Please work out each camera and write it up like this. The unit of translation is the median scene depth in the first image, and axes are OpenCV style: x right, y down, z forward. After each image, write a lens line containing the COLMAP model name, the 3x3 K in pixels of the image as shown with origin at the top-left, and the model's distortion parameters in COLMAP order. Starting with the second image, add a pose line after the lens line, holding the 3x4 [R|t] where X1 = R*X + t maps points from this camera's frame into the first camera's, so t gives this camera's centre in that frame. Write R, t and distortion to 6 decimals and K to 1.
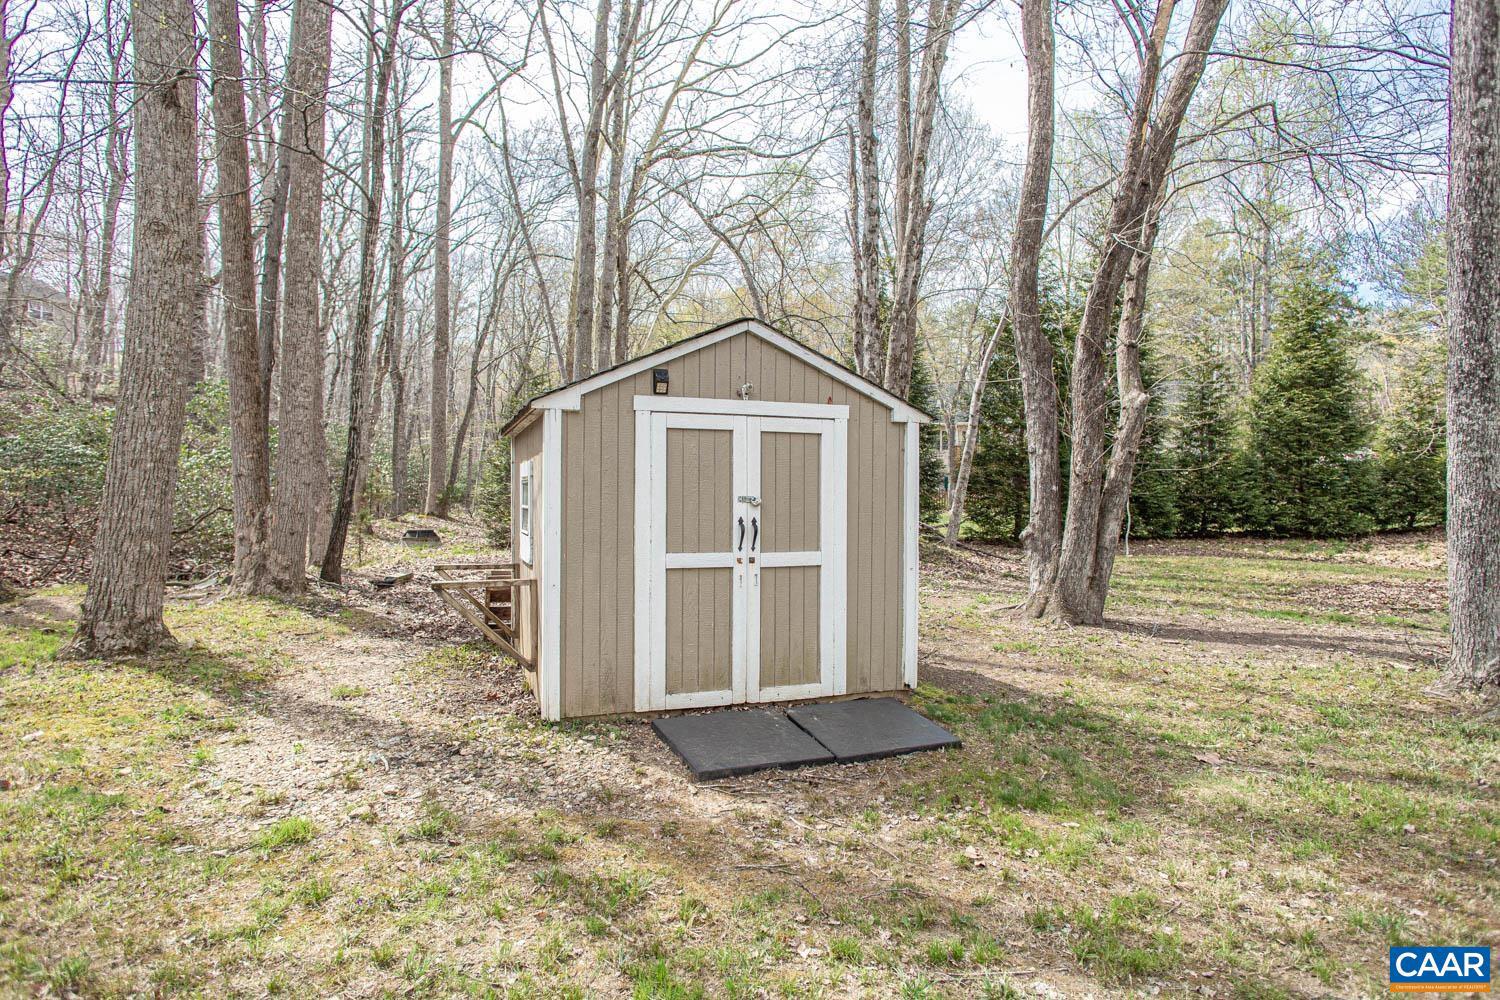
lens RADIAL K [[853.2, 0, 748.7], [0, 853.2, 496.4], [0, 0, 1]] dist [0.002361, 0.000531]
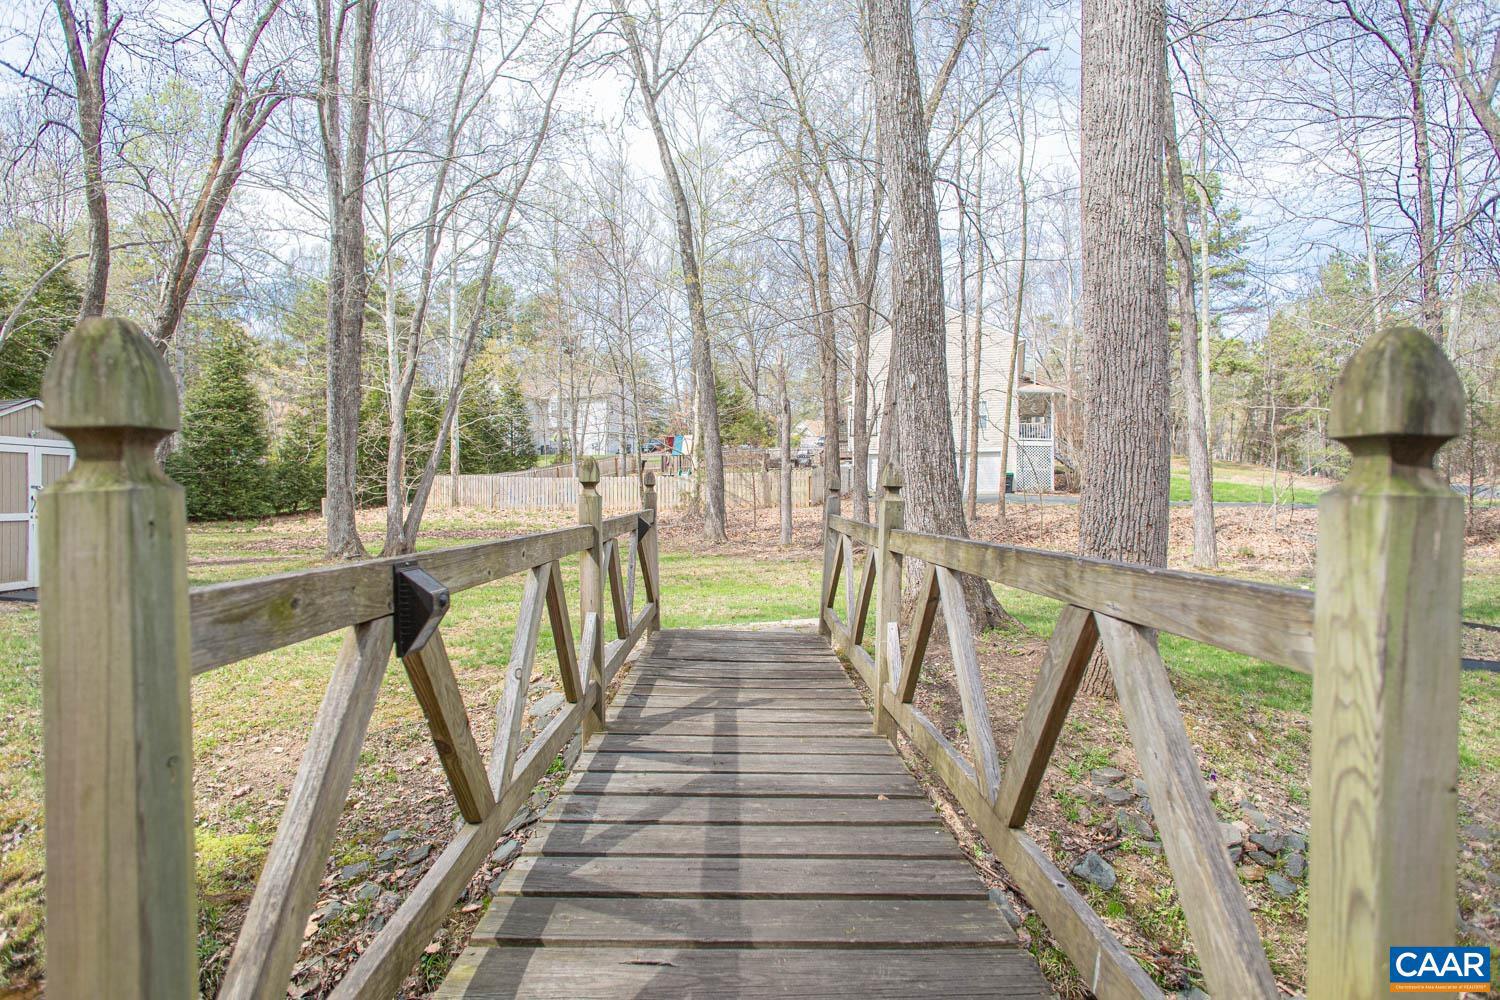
lens RADIAL K [[853.2, 0, 747.5], [0, 853.2, 501.6], [0, 0, 1]] dist [0.002361, 0.000531]
pose [[0.400763, -0.011921, 0.916104, -0.264598], [-0.000550, 0.999912, 0.013253, 0.000386], [-0.916181, -0.005816, 0.400721, -0.307439]]
